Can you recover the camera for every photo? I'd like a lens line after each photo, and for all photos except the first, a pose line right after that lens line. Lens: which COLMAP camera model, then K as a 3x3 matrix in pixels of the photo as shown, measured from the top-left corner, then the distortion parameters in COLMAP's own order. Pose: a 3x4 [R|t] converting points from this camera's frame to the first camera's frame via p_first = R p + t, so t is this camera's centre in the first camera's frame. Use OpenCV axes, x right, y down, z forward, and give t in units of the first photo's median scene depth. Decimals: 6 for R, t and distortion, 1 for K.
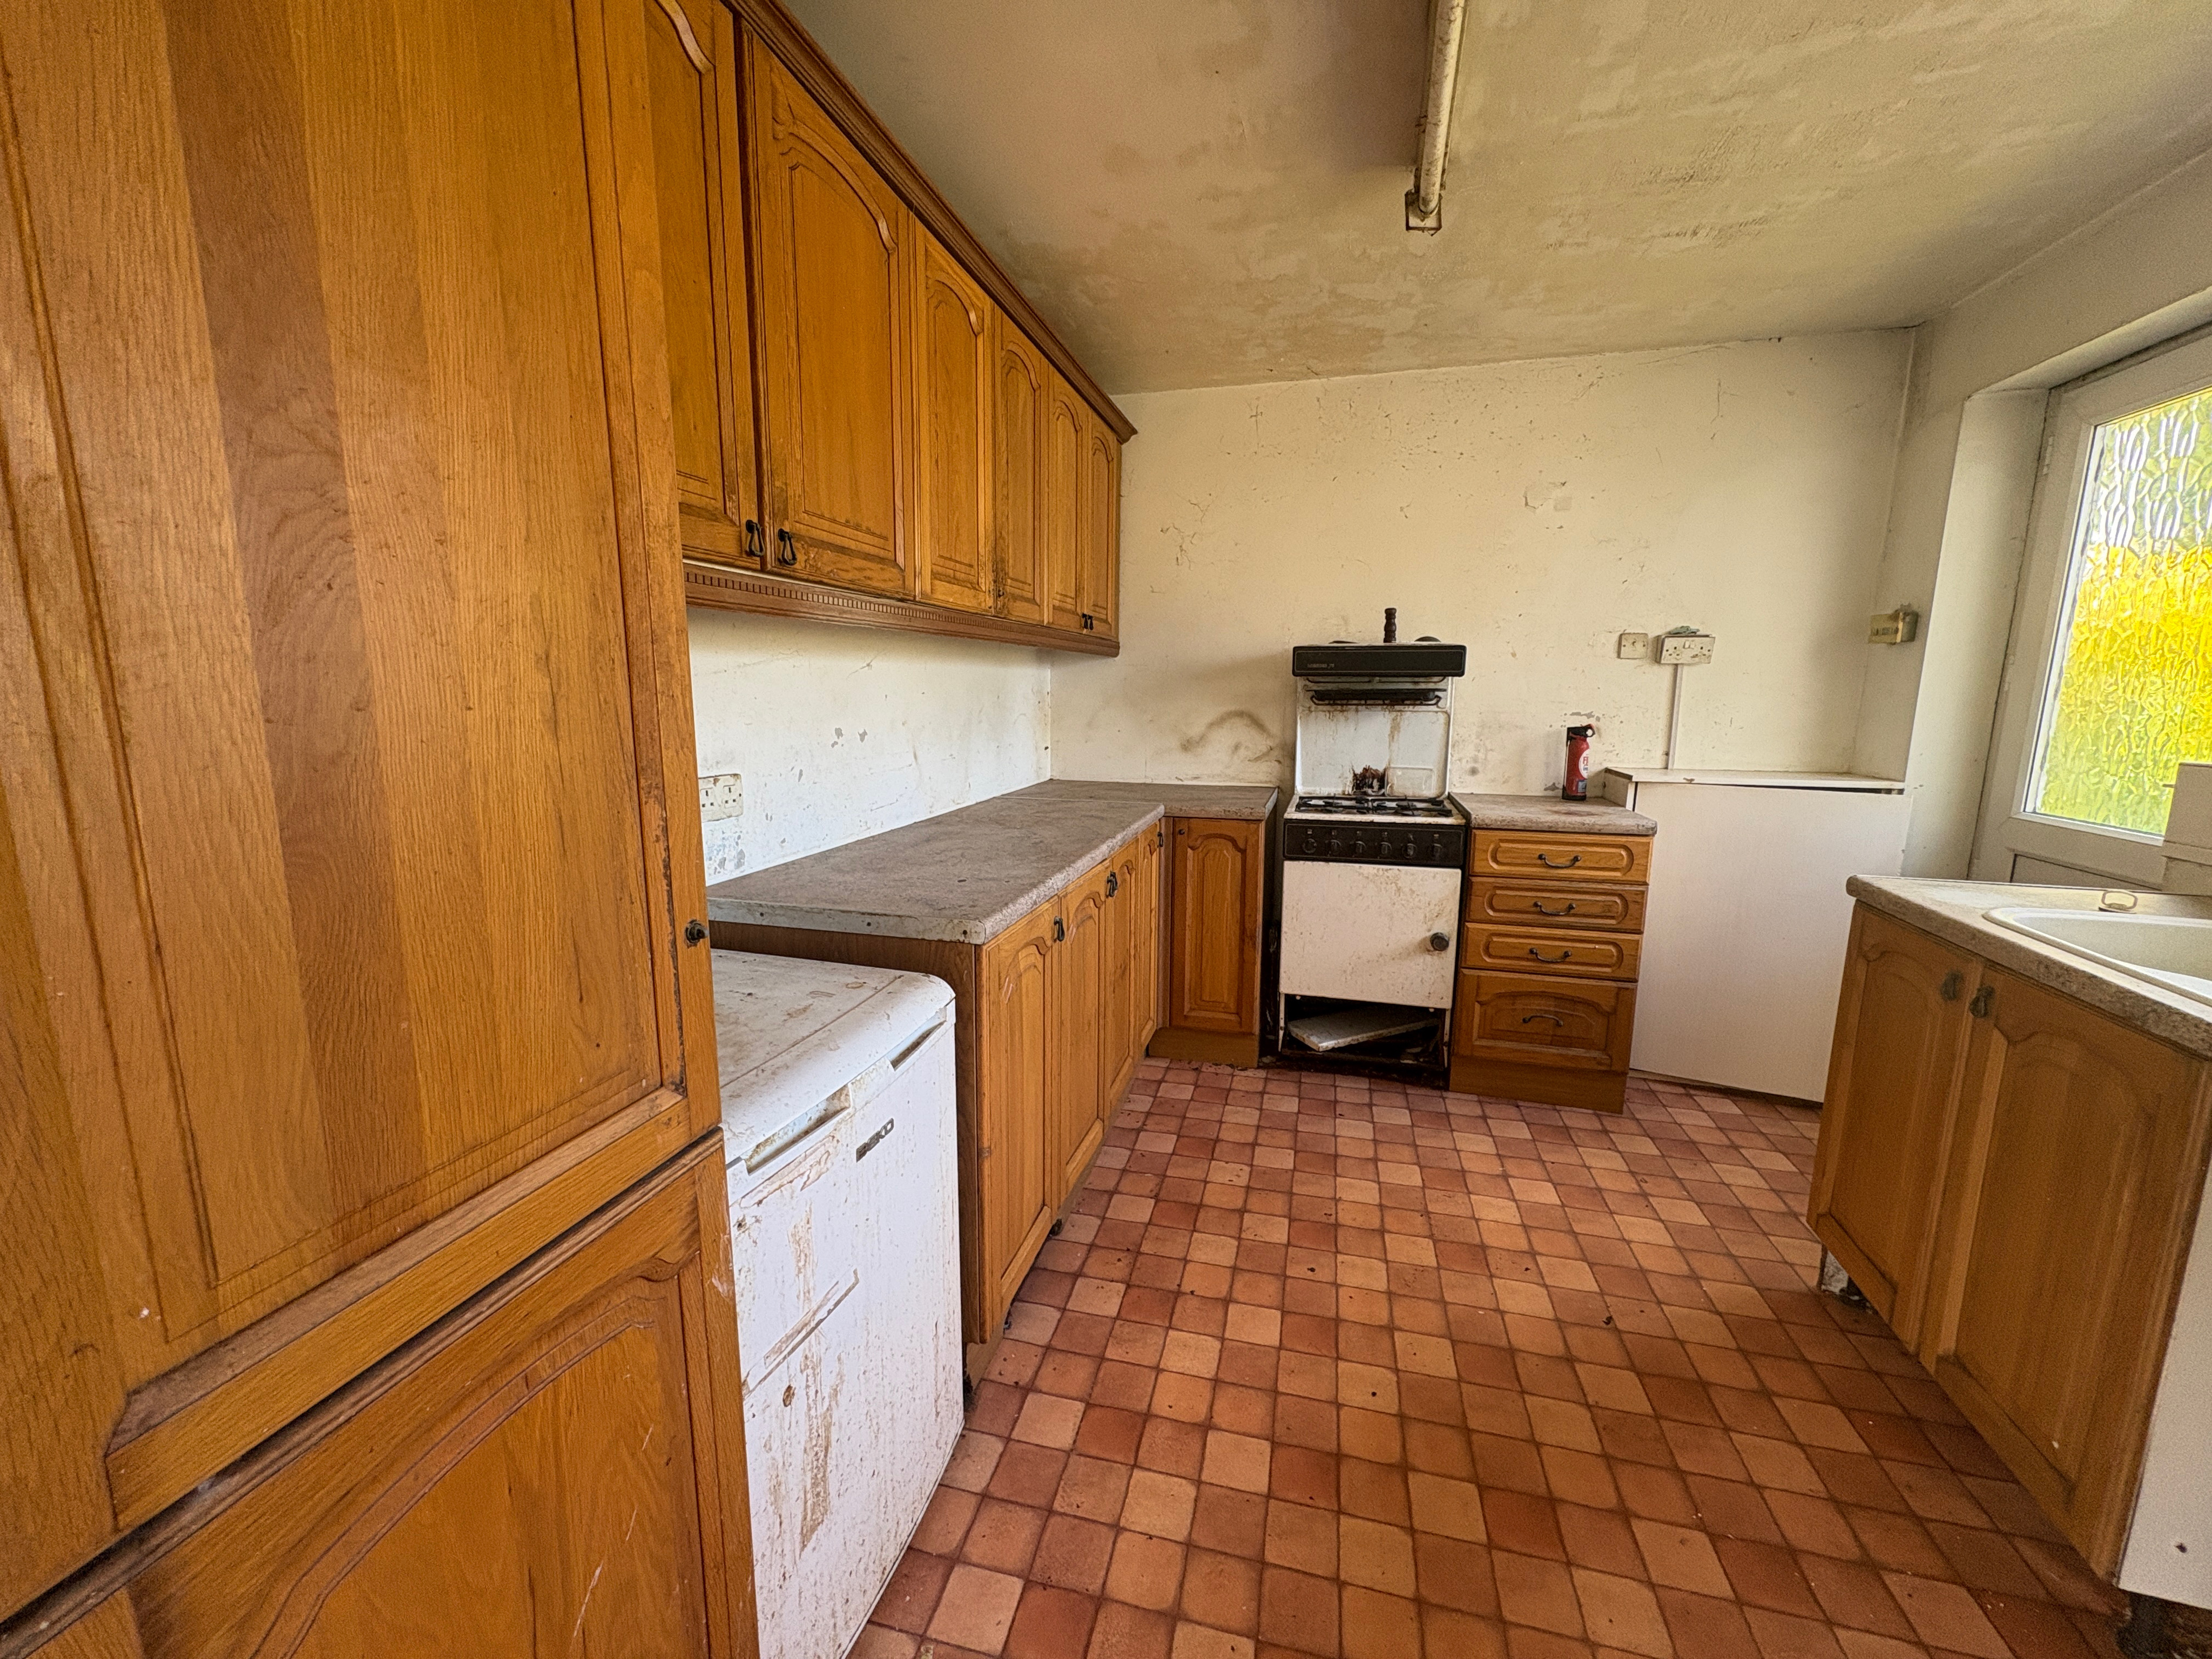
lens RADIAL K [[878.8, 0, 1106.9], [0, 878.8, 829.2], [0, 0, 1]] dist [0.001048, 0.000277]
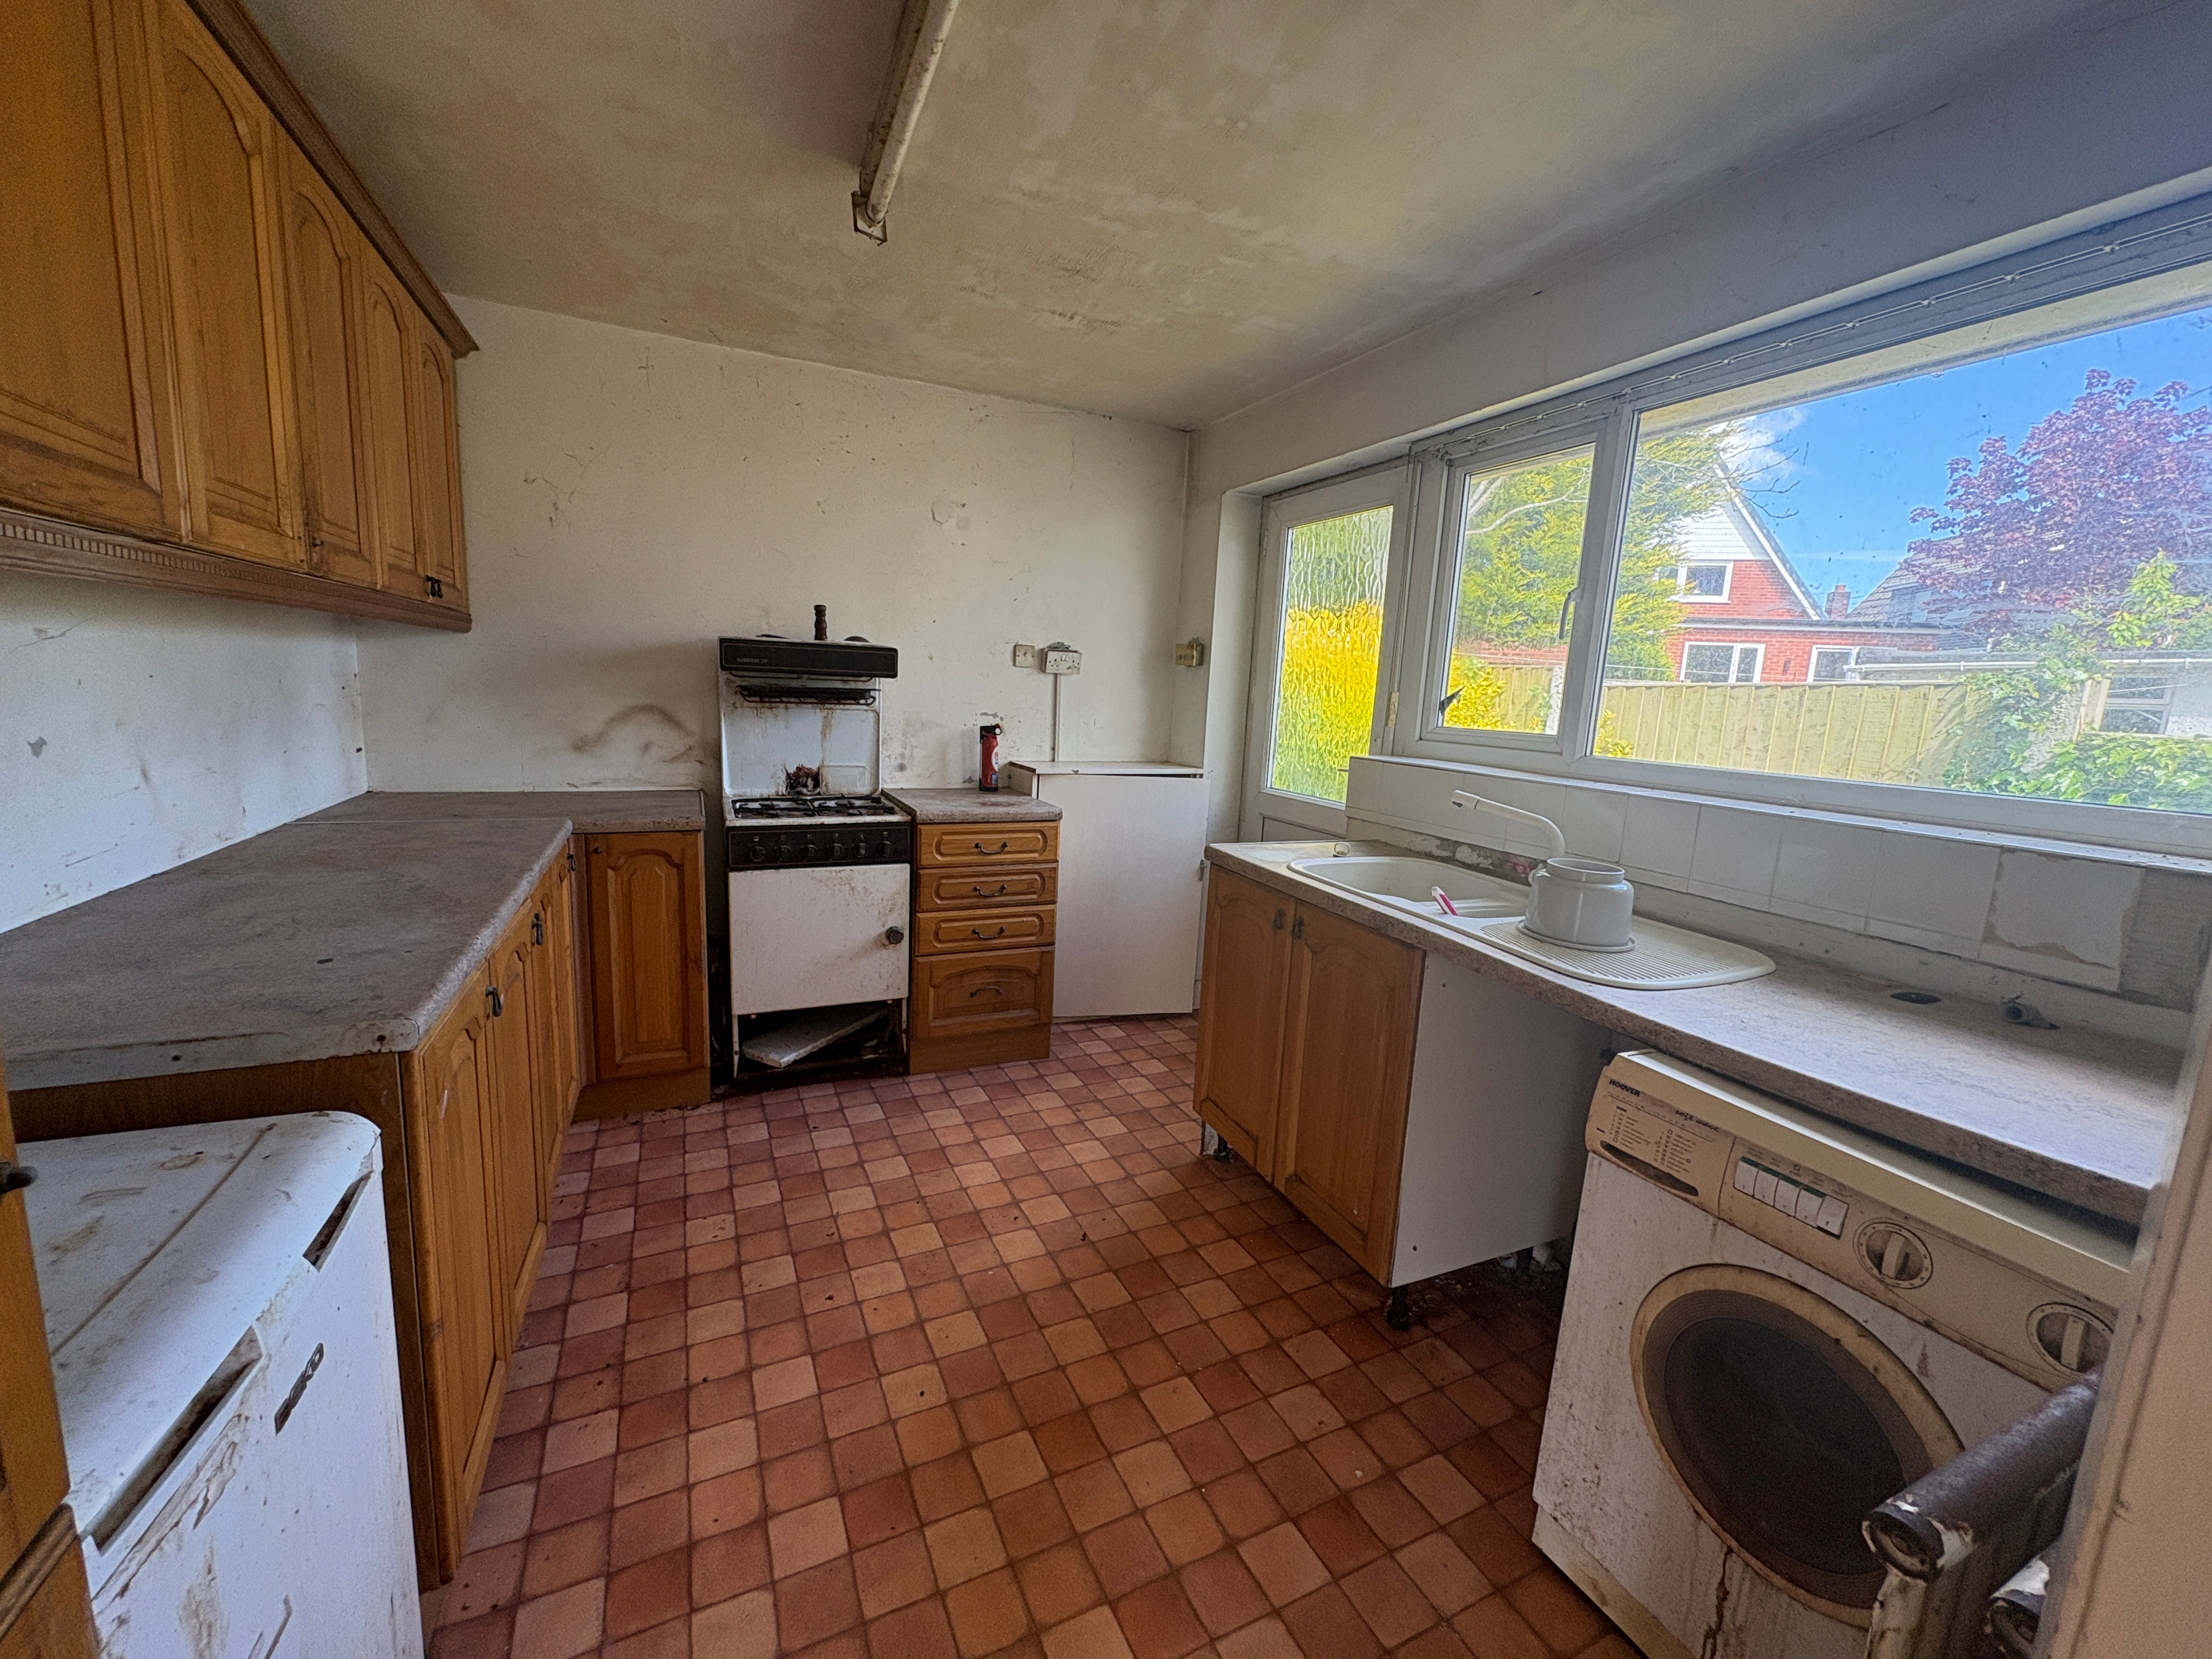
lens RADIAL K [[878.8, 0, 1106.9], [0, 878.8, 829.2], [0, 0, 1]] dist [0.001048, 0.000277]
pose [[0.768856, -0.071999, 0.635355, -0.090200], [0.061002, 0.997367, 0.039204, -0.025272], [-0.636505, 0.008616, 0.771225, 0.049664]]
